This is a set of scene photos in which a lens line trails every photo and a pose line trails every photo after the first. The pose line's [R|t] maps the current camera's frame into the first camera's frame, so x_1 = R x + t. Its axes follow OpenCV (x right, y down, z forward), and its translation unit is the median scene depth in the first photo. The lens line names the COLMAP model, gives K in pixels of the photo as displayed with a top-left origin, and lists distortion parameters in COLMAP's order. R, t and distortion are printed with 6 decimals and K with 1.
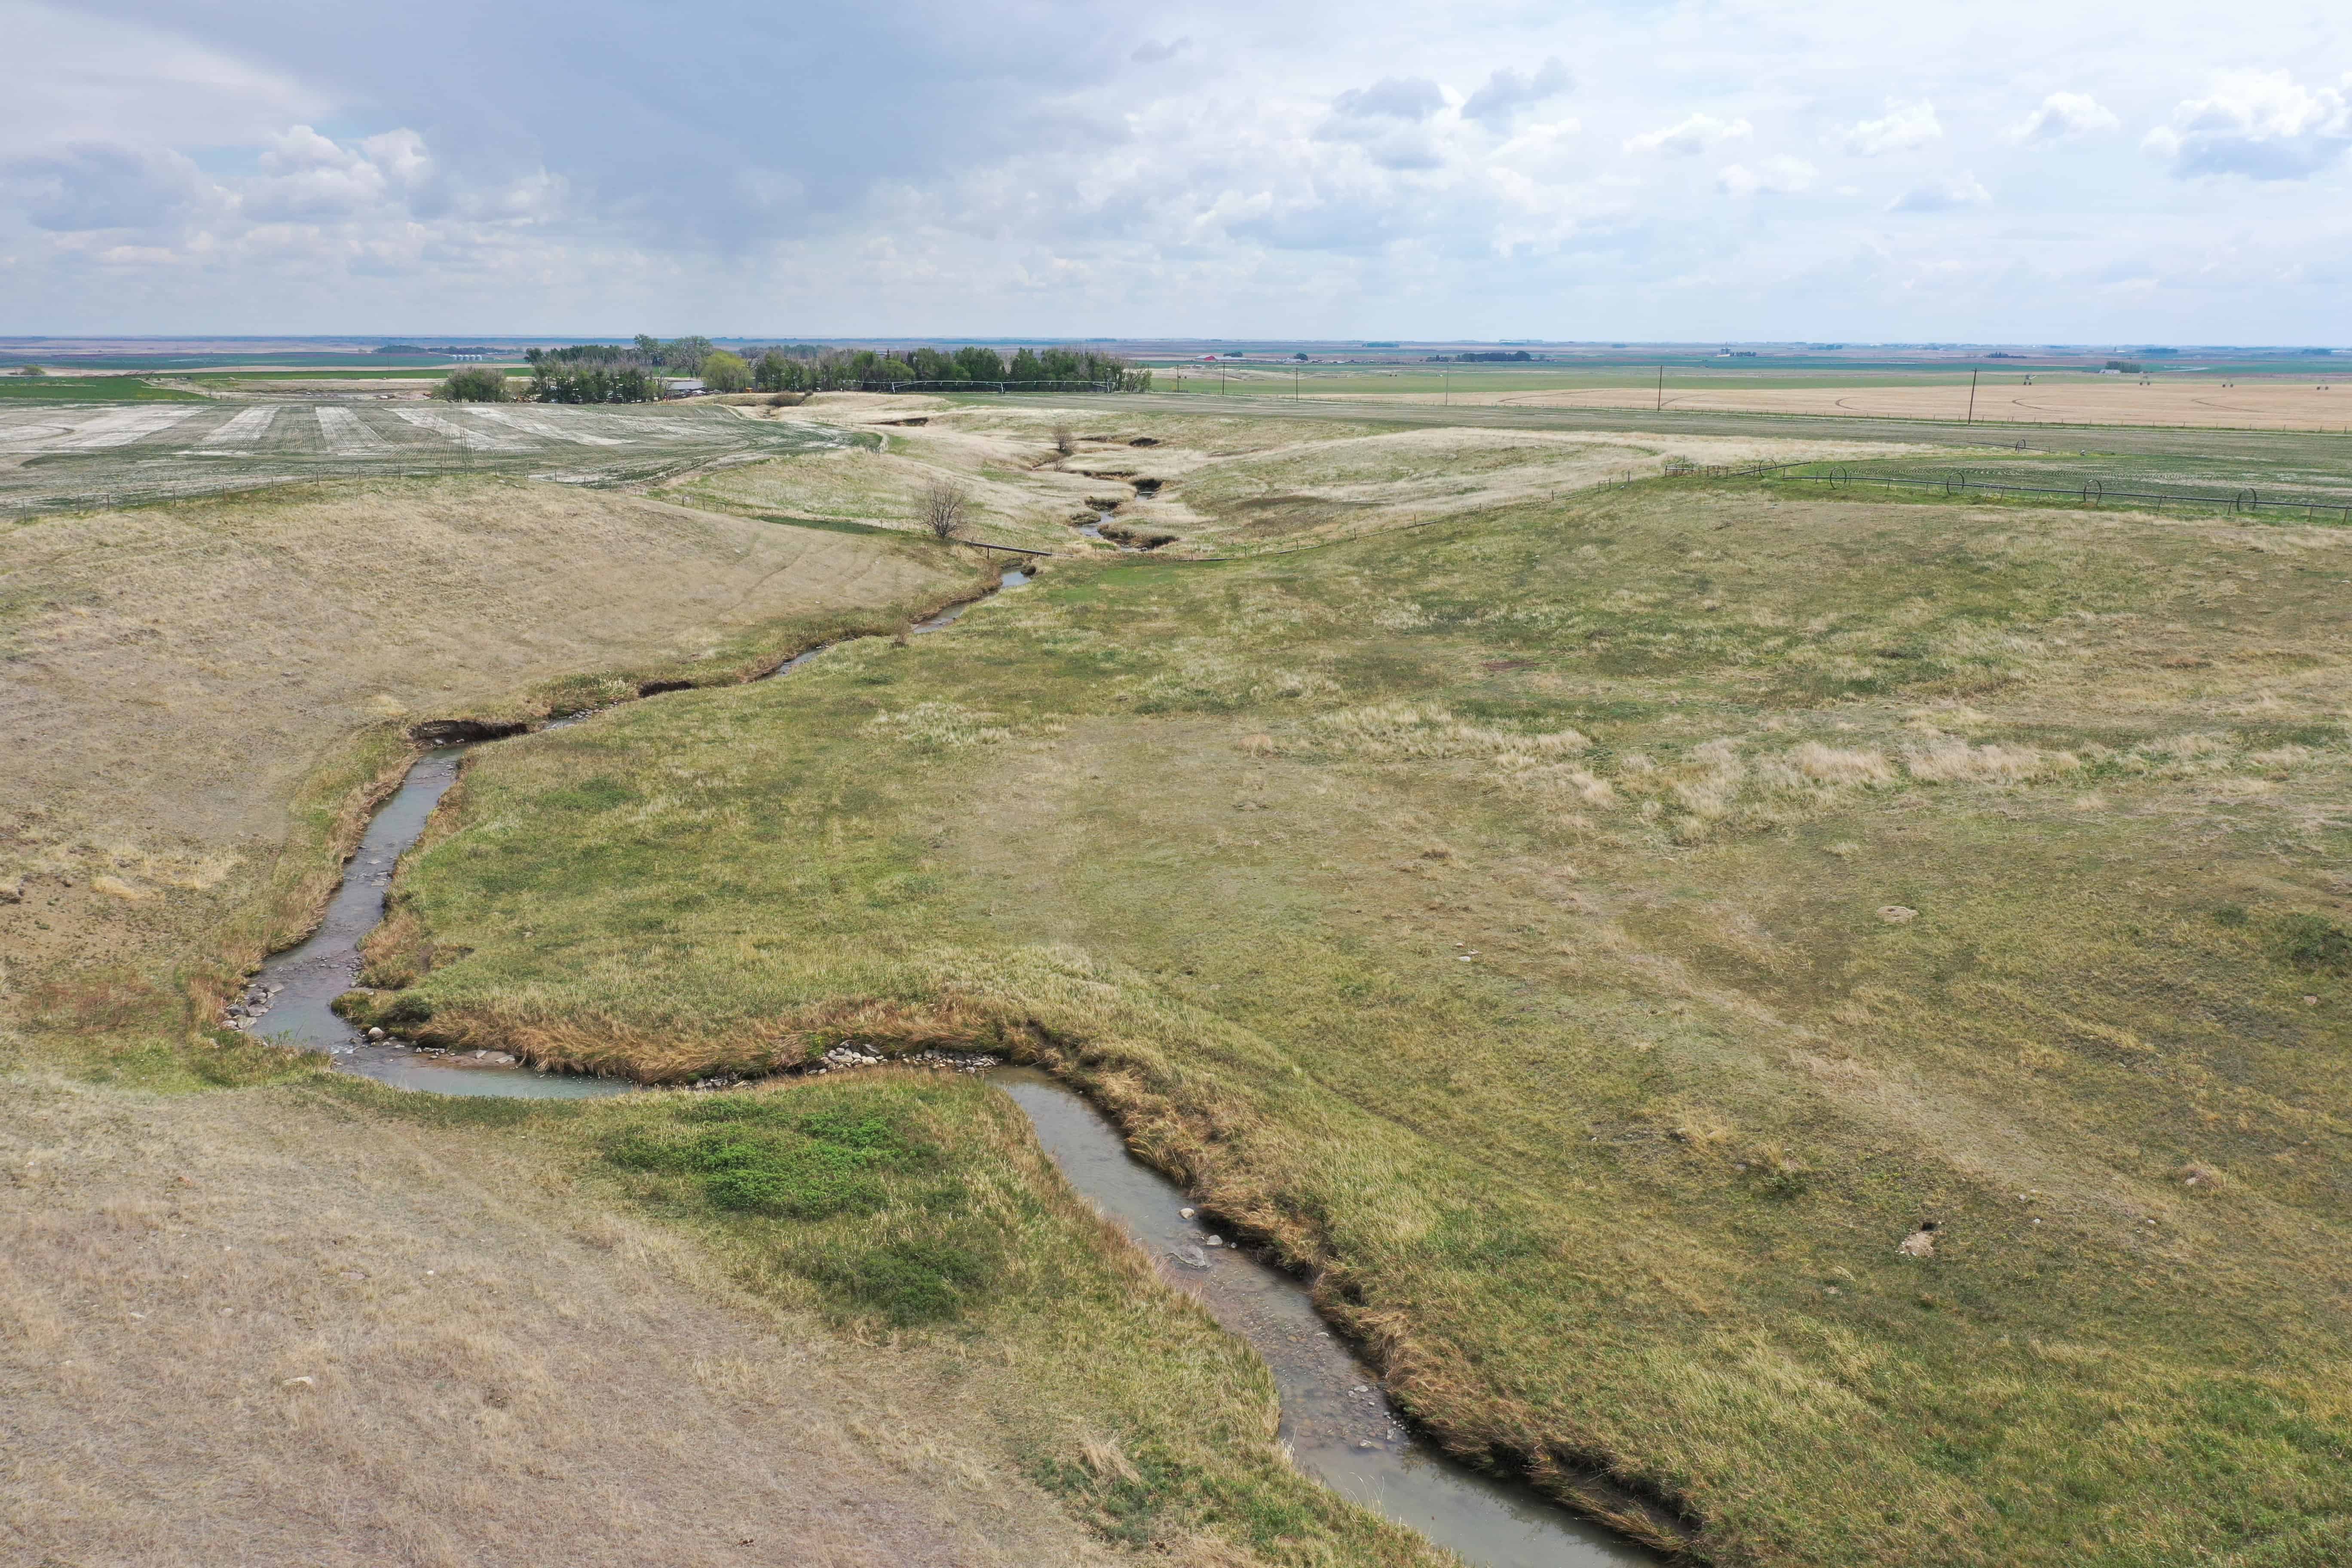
lens RADIAL K [[1833.1, 0, 1175.3], [0, 1833.1, 774.2], [0, 0, 1]] dist [-0.004309, -0.007285]
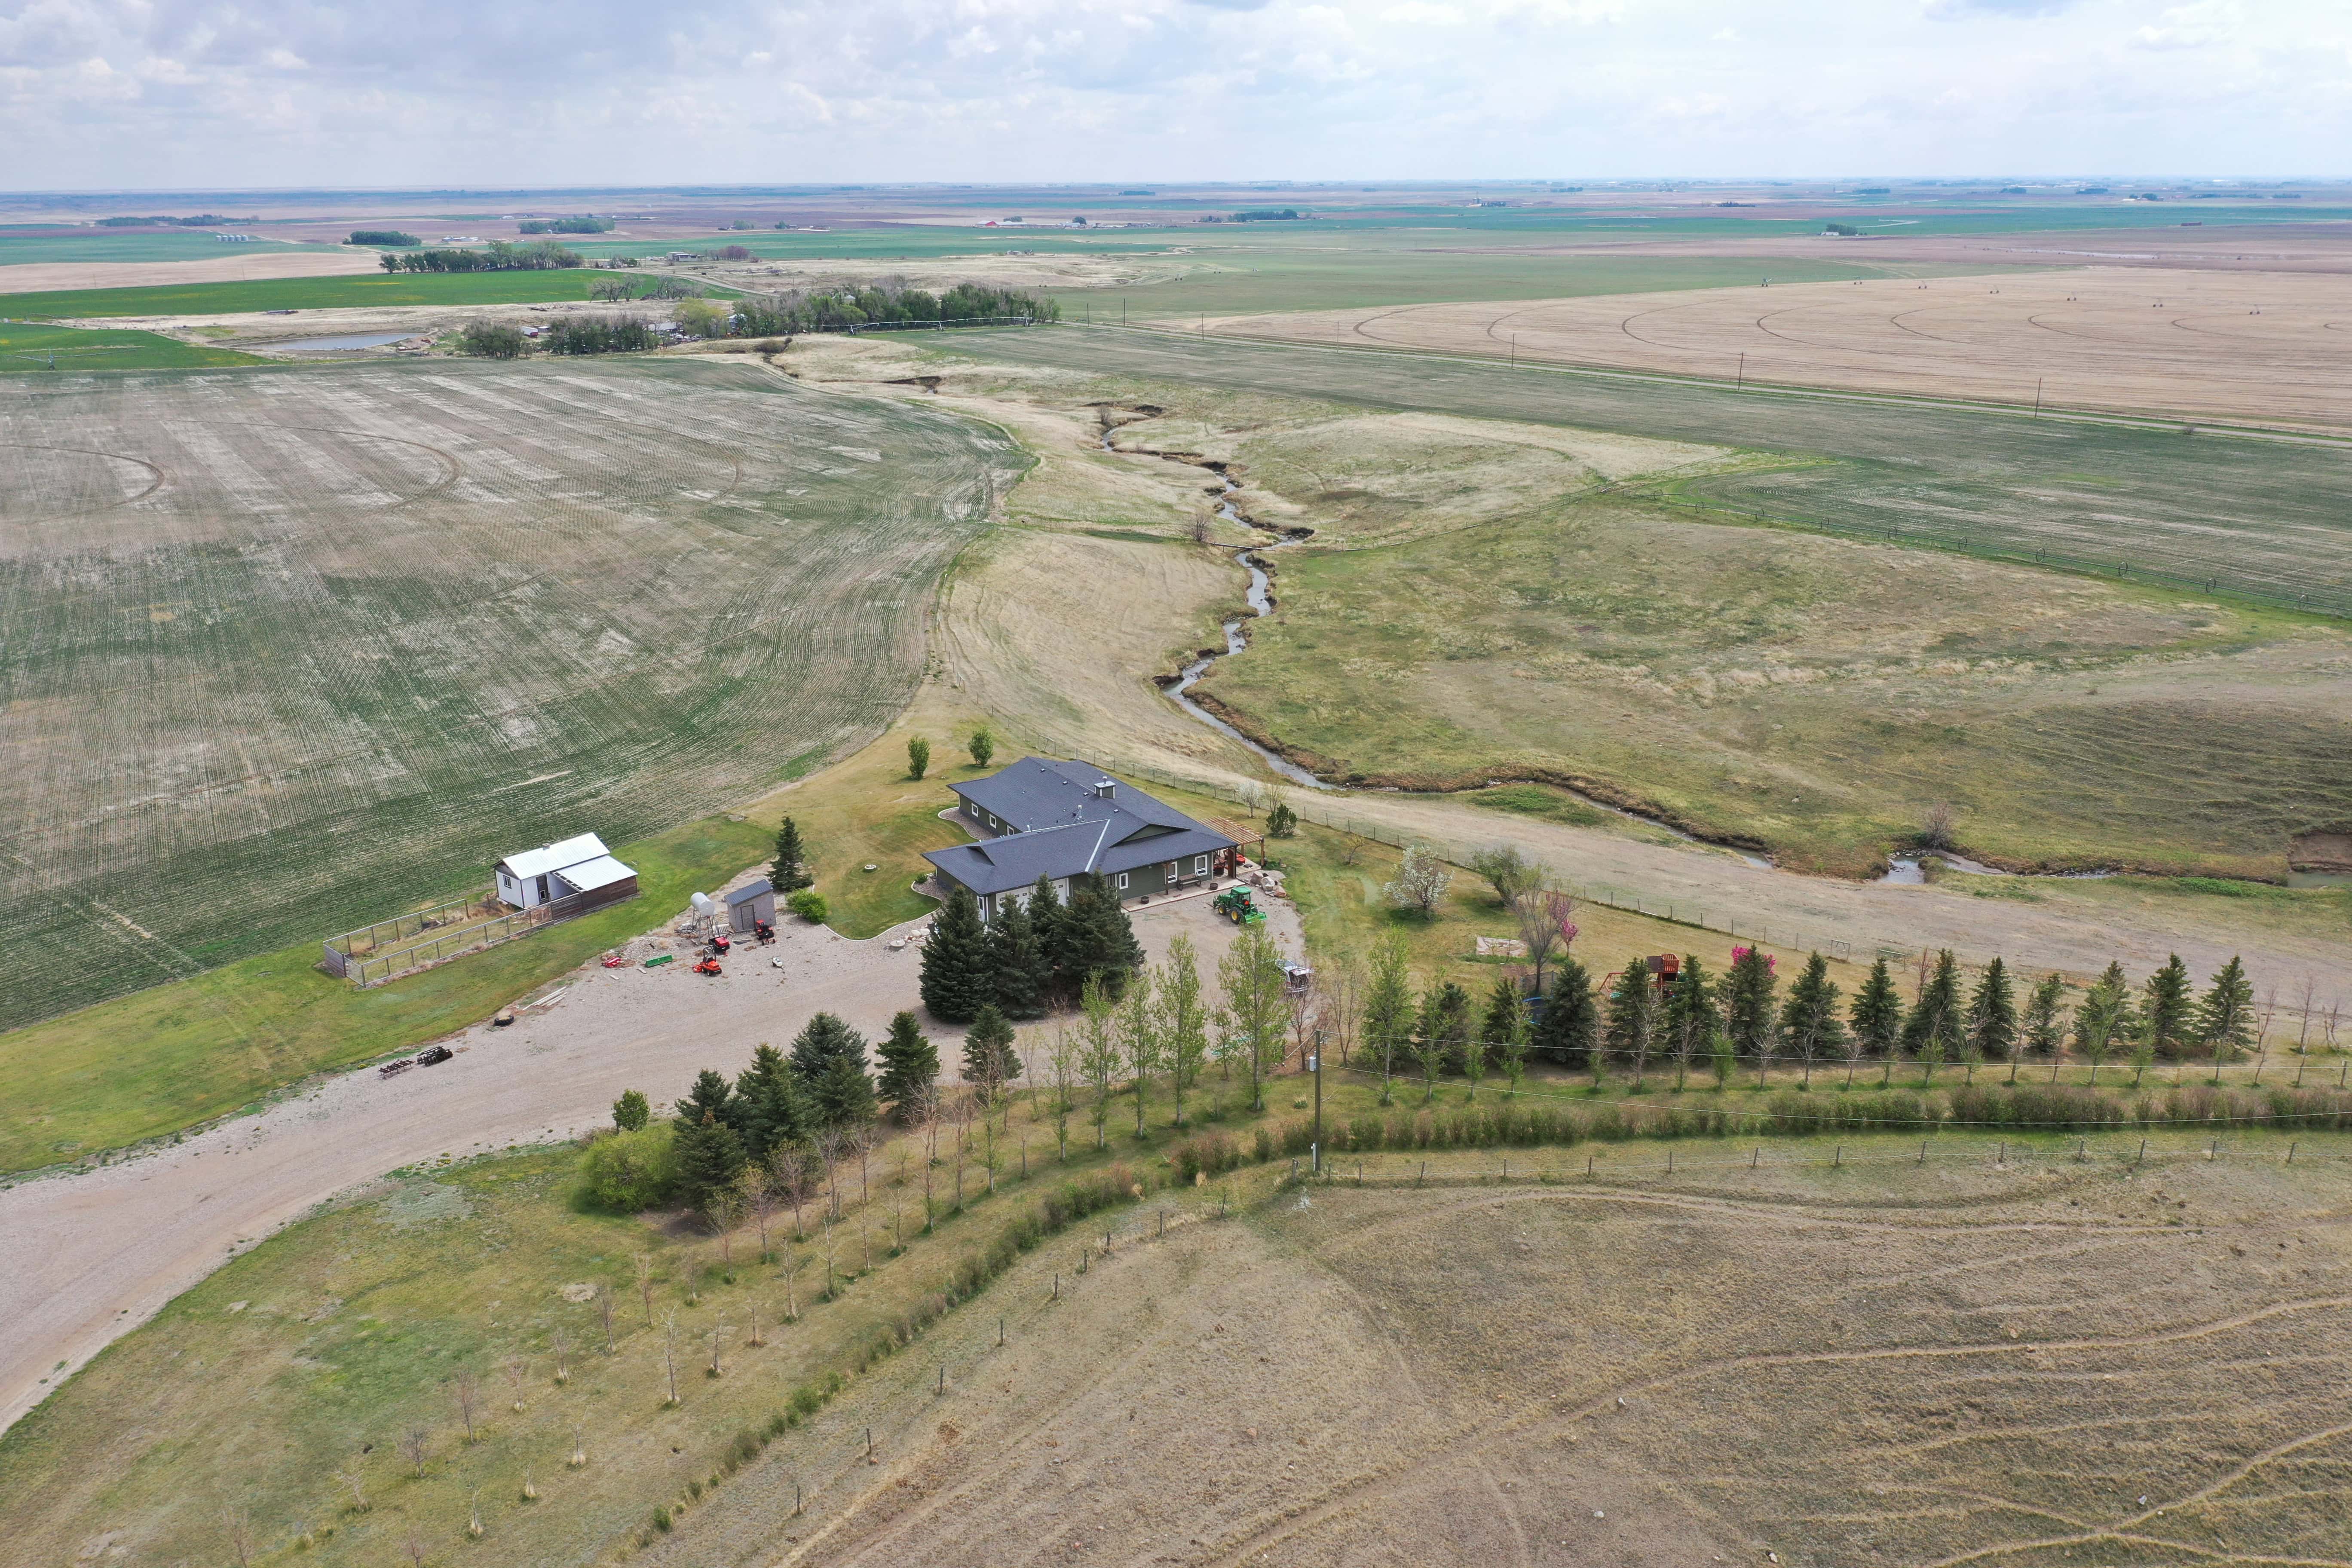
lens RADIAL K [[1833.1, 0, 1169.4], [0, 1833.1, 784.9], [0, 0, 1]] dist [-0.004309, -0.007285]
pose [[0.991123, -0.053153, 0.121861, -0.841785], [0.042382, 0.995099, 0.089340, -0.123721], [-0.126012, -0.083382, 0.988518, -1.642006]]
